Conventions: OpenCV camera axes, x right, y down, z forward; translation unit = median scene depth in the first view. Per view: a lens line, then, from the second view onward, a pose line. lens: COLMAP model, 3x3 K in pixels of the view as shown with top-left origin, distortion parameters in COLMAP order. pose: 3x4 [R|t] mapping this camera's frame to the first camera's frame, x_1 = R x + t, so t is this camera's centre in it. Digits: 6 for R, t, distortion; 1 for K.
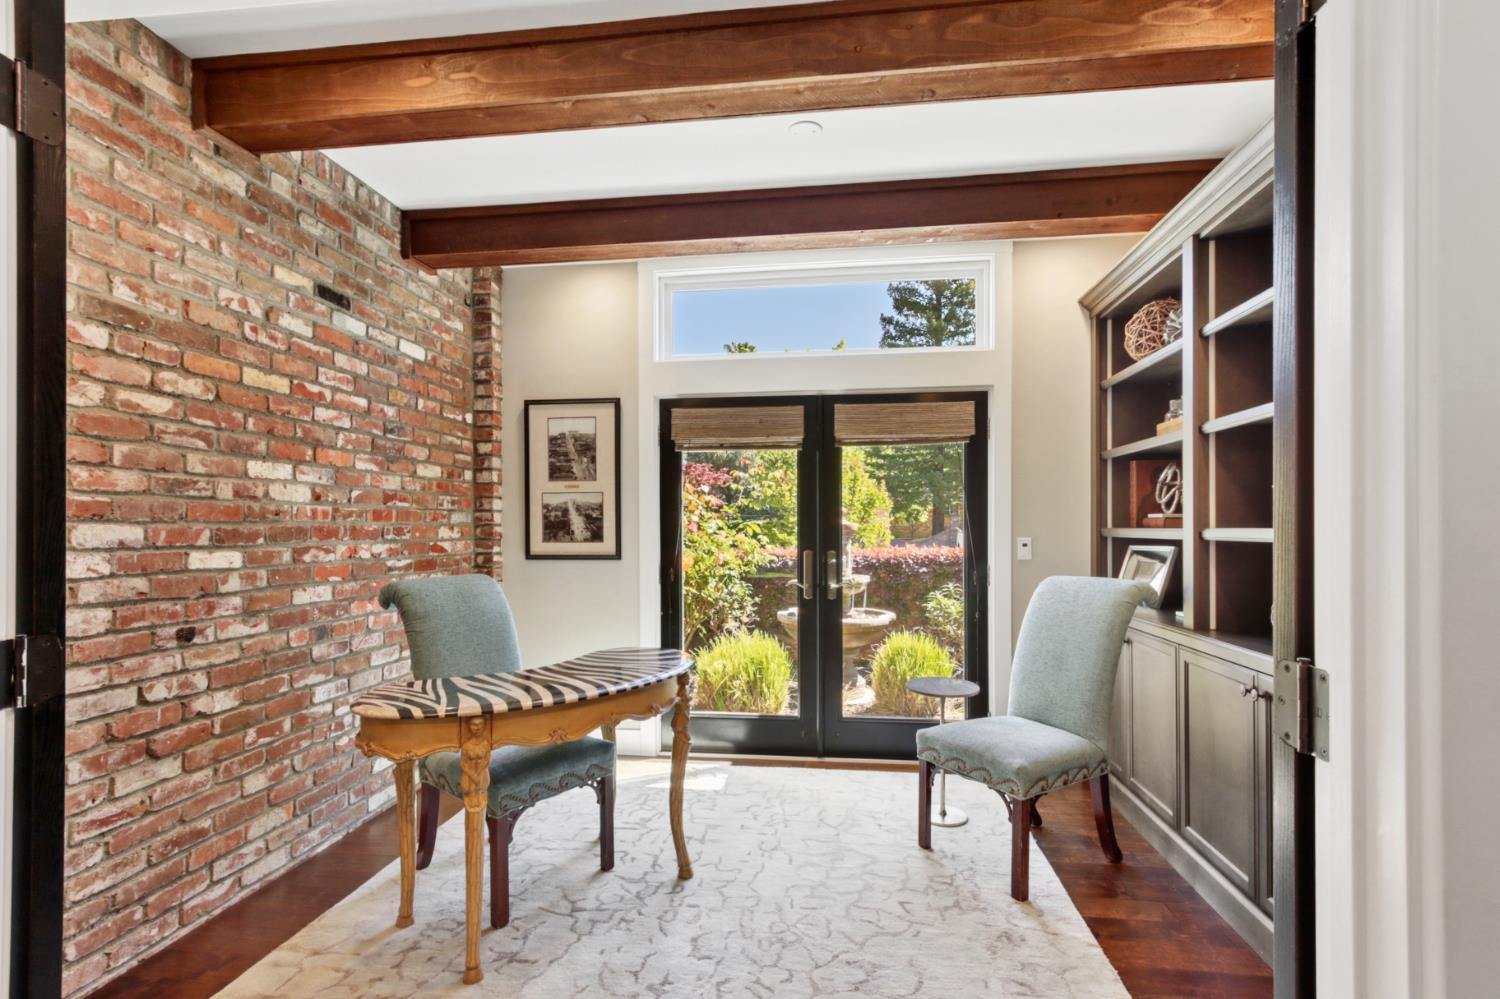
lens RADIAL K [[712.8, 0, 750.8], [0, 712.8, 523.3], [0, 0, 1]] dist [-0.001447, -0.001813]
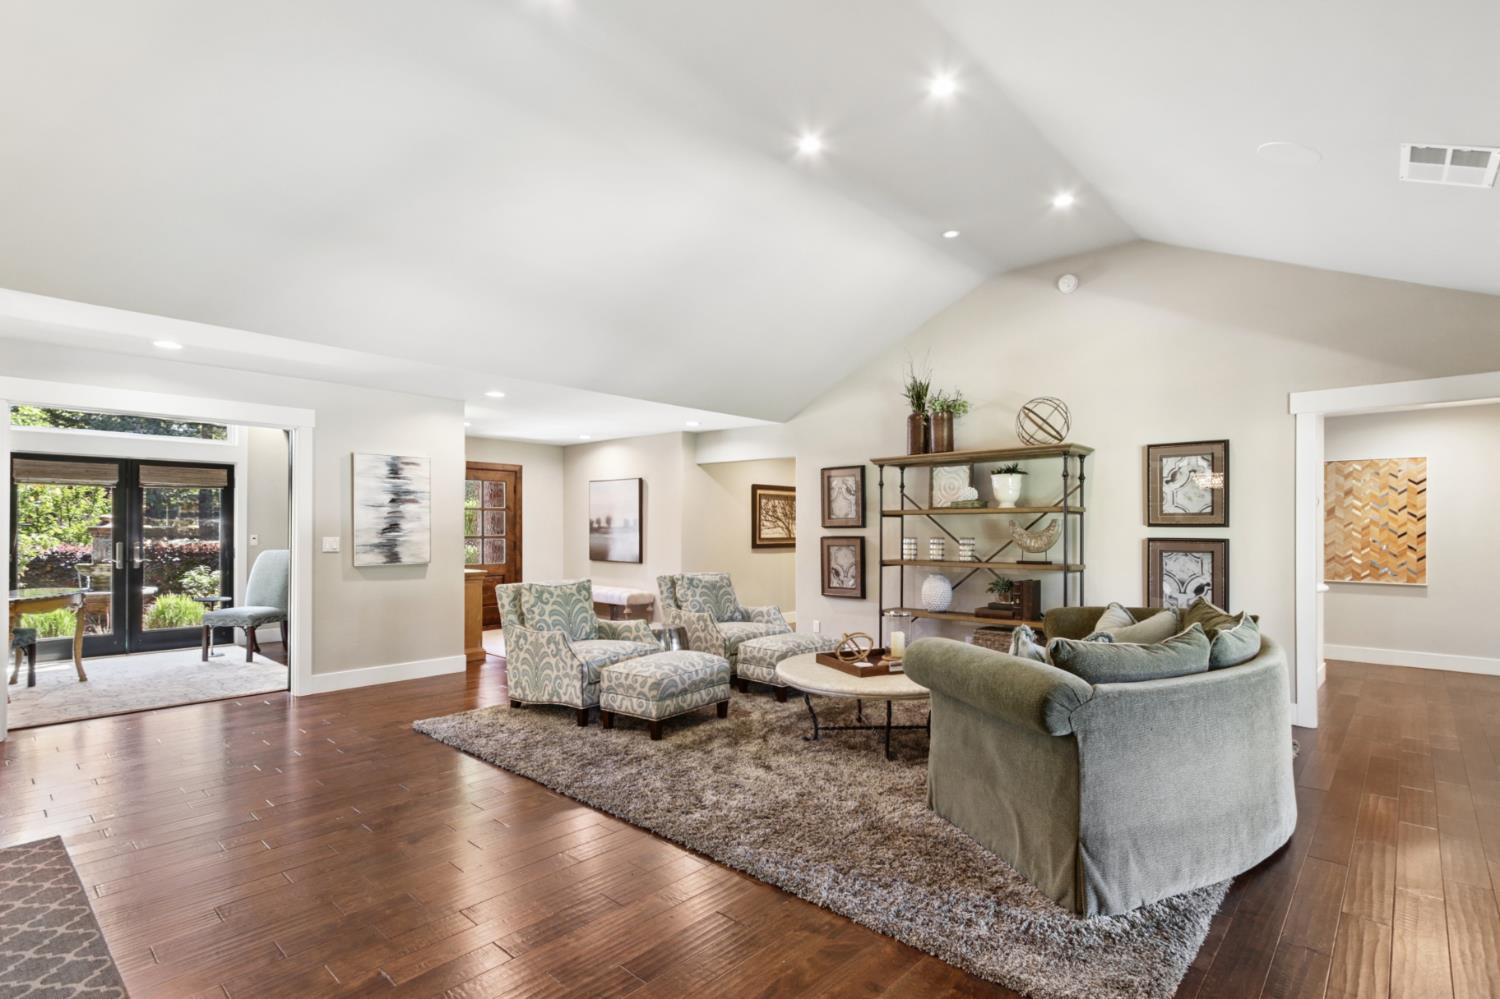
lens RADIAL K [[712.8, 0, 750.8], [0, 712.8, 523.3], [0, 0, 1]] dist [-0.001447, -0.001813]
pose [[0.570143, 0.008261, 0.821504, -0.502615], [-0.005632, 0.999965, -0.006147, -0.008602], [-0.821526, -0.001122, 0.570170, -1.394205]]
